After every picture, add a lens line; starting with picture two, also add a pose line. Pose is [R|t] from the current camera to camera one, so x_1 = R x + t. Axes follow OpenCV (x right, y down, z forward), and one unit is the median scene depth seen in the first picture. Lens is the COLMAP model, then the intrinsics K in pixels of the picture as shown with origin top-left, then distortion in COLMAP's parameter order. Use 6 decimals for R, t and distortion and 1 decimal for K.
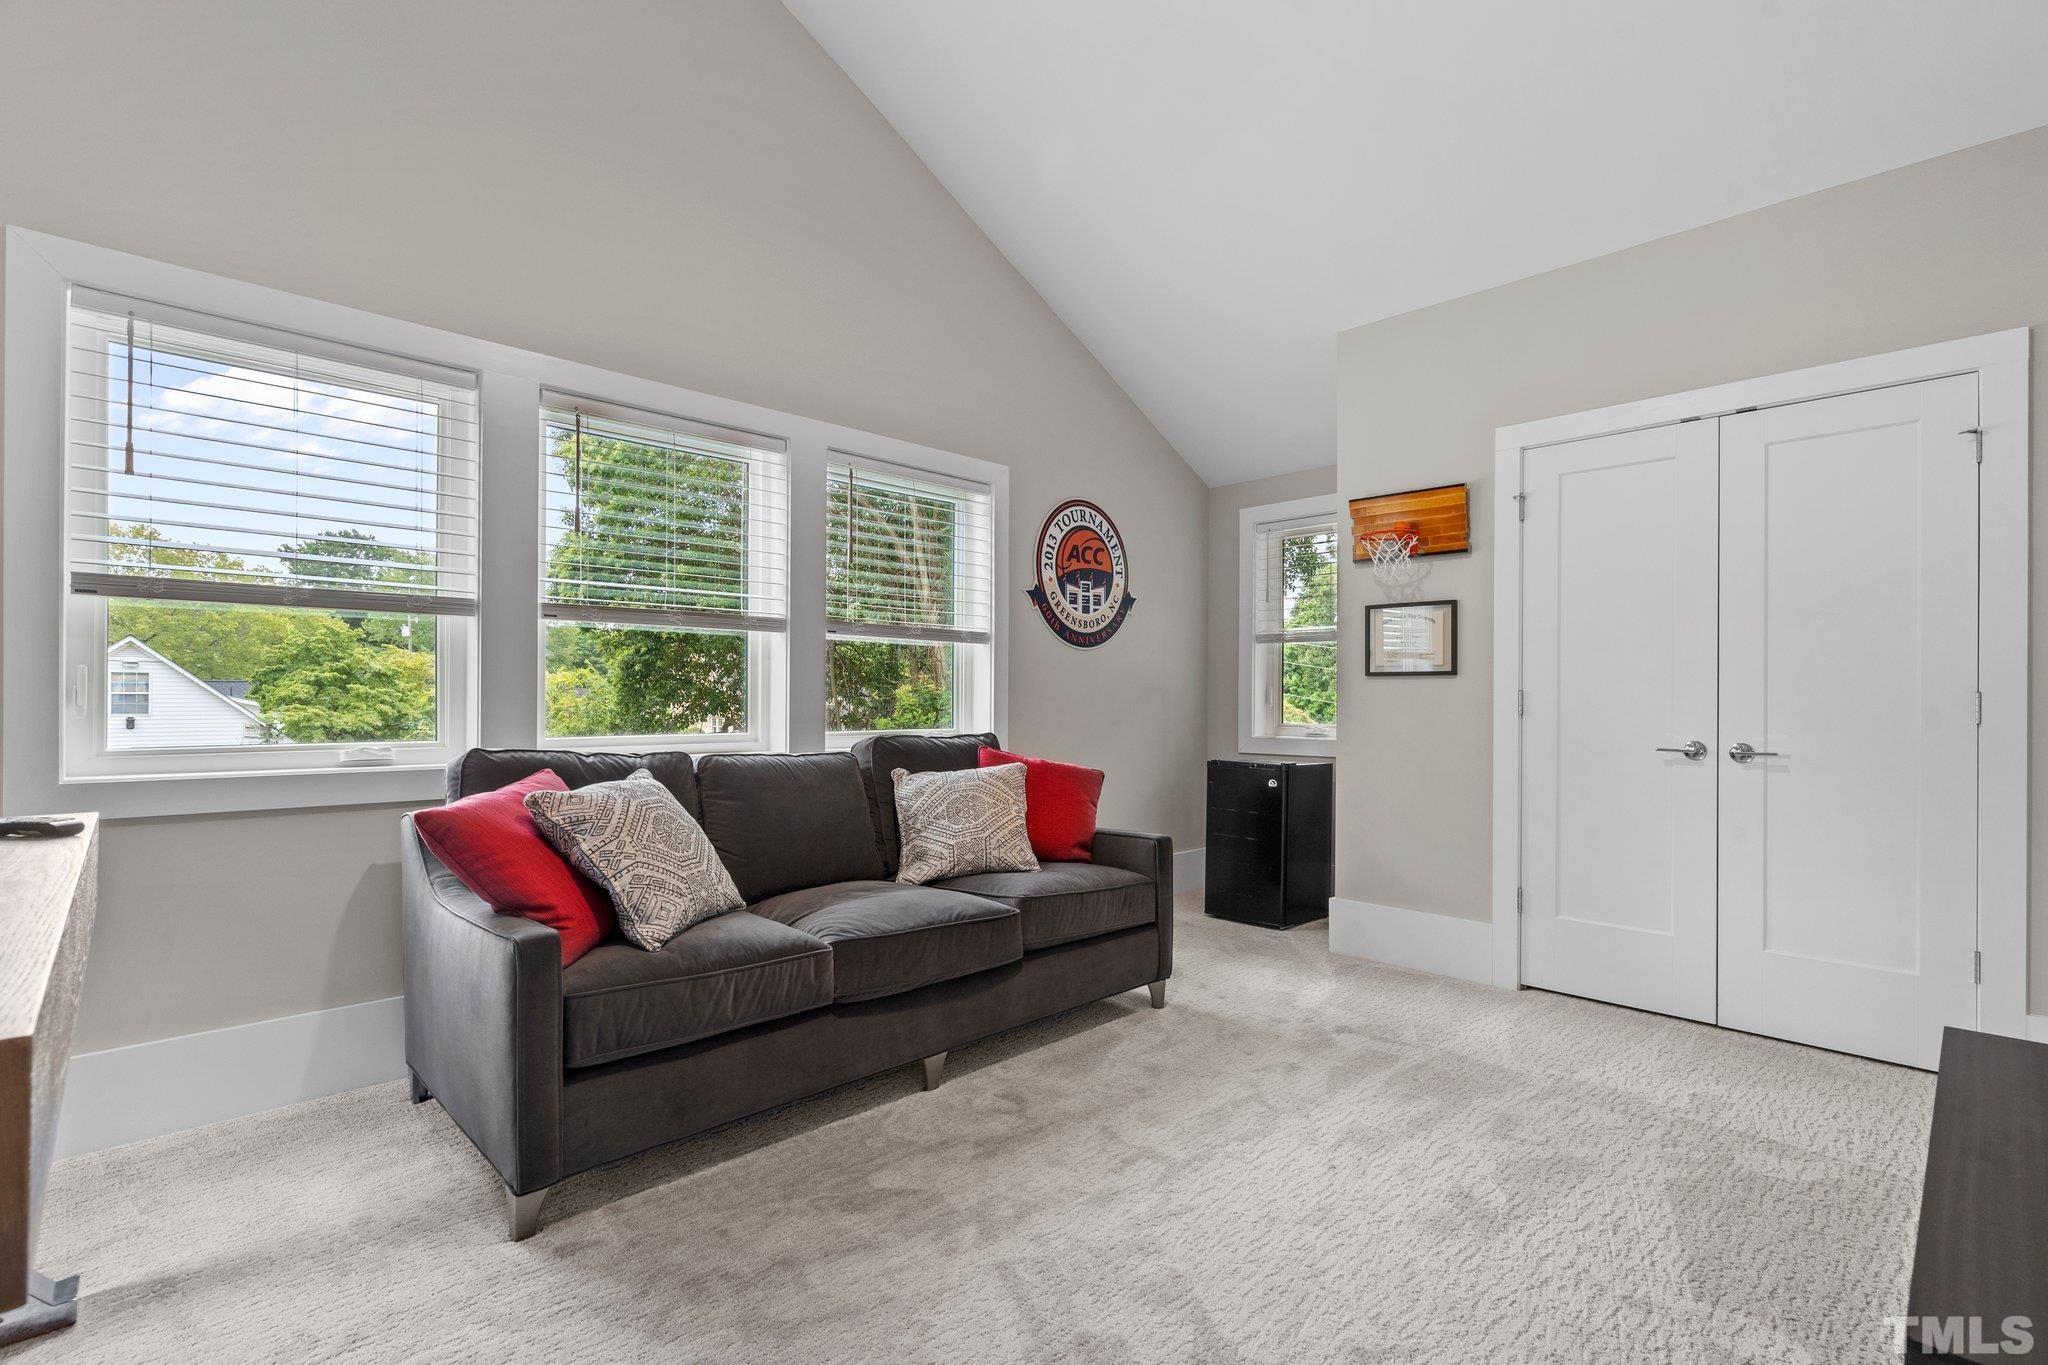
lens RADIAL K [[943.6, 0, 1032.1], [0, 943.6, 697.6], [0, 0, 1]] dist [-0.001575, 0.000030]
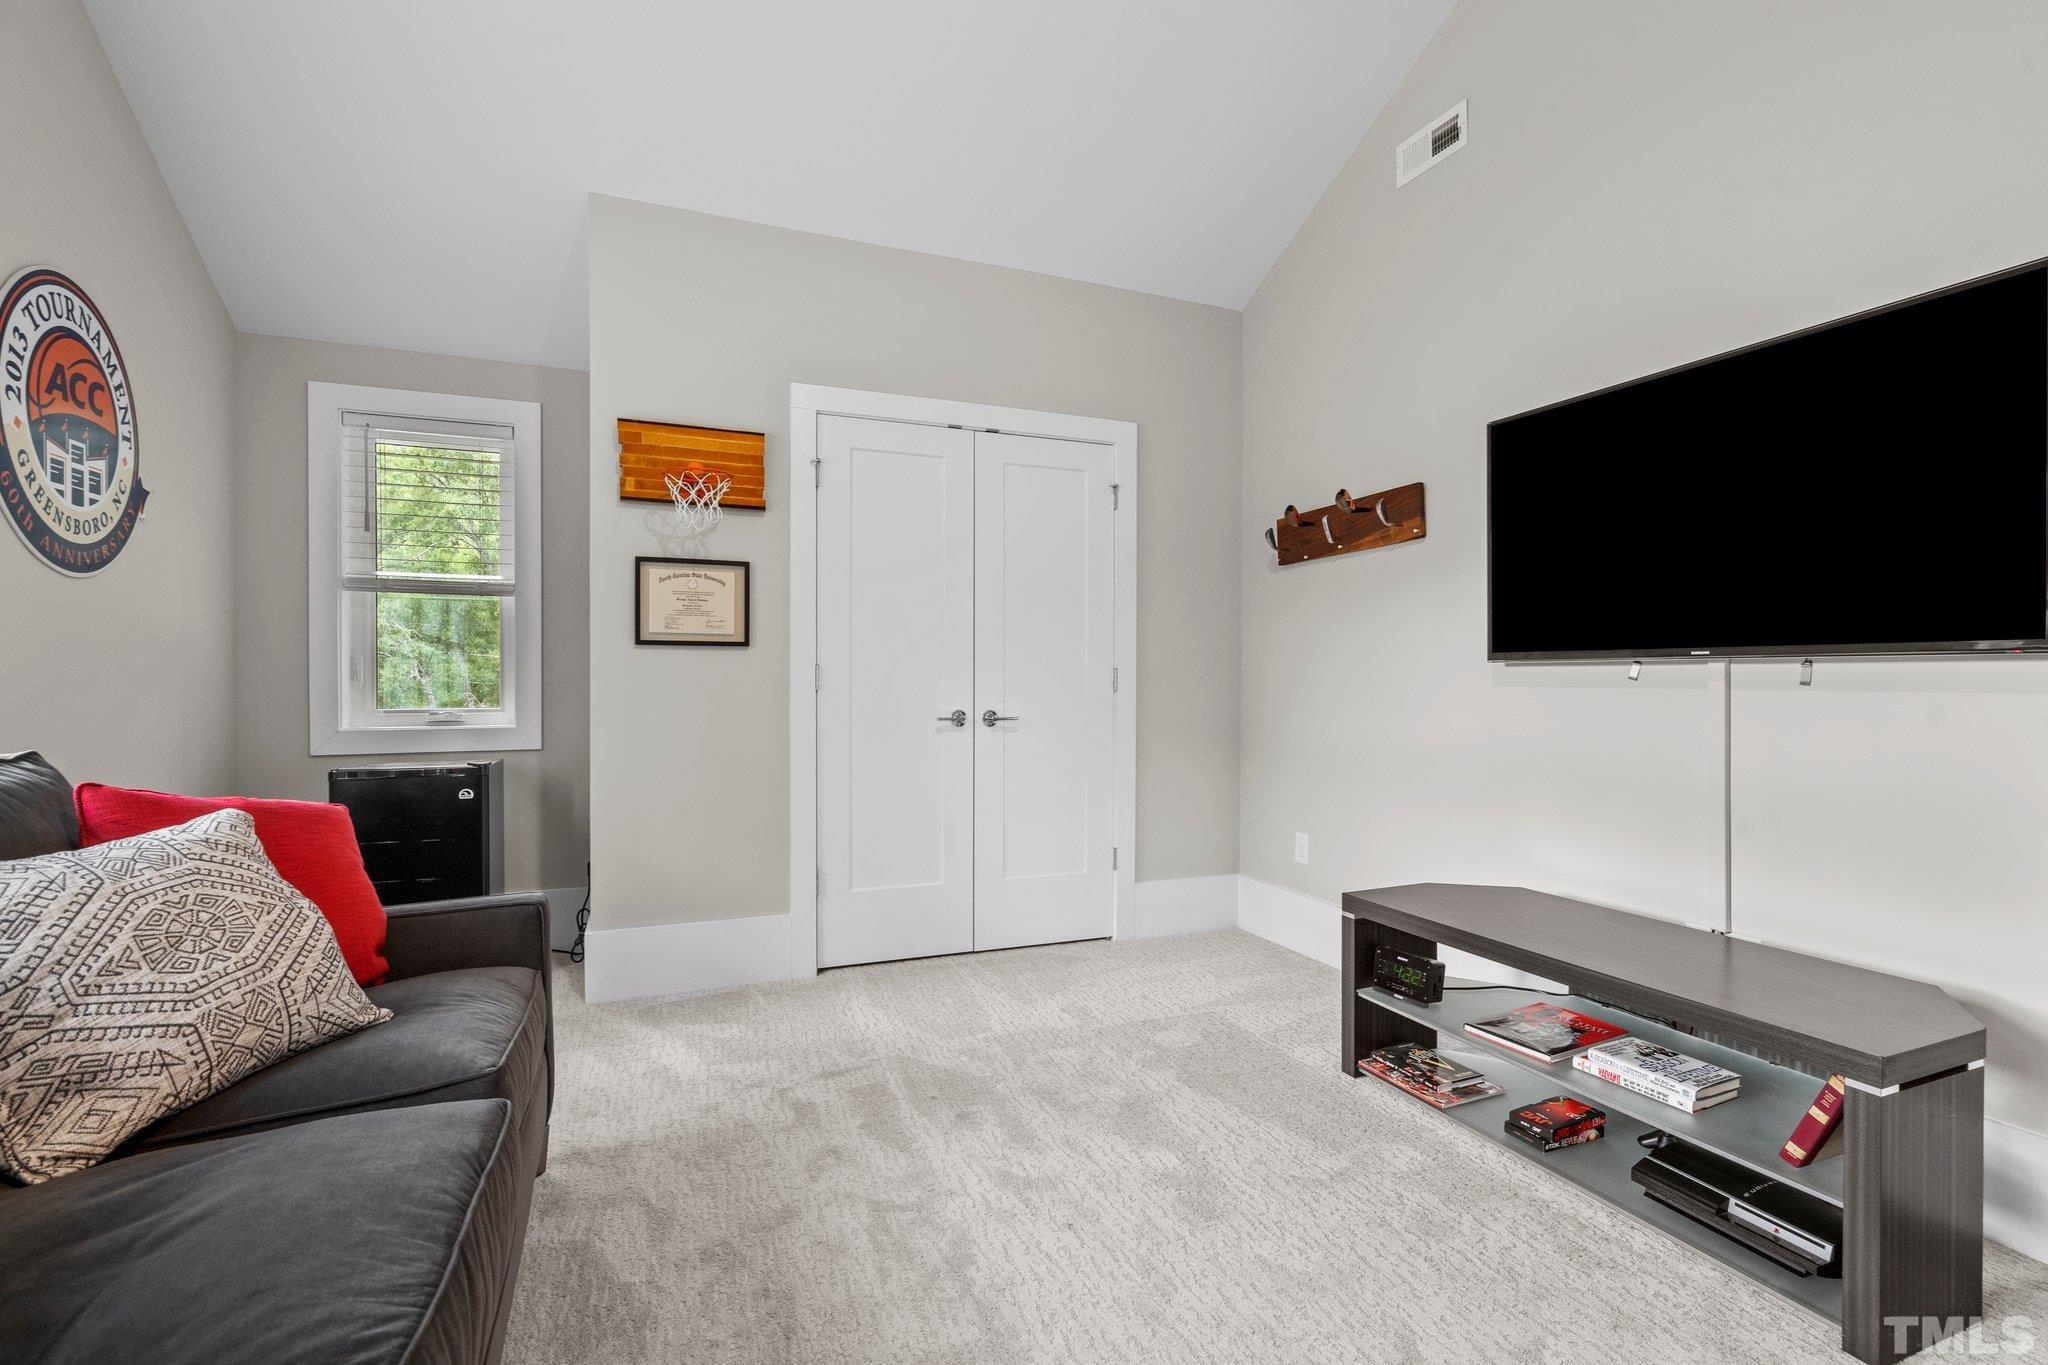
lens RADIAL K [[940.3, 0, 1022.4], [0, 940.3, 686.1], [0, 0, 1]] dist [-0.003234, 0.001291]
pose [[0.376016, -0.012967, 0.926523, -0.277143], [-0.000414, 0.999900, 0.014162, 0.000910], [-0.926613, -0.005709, 0.375973, 0.425057]]
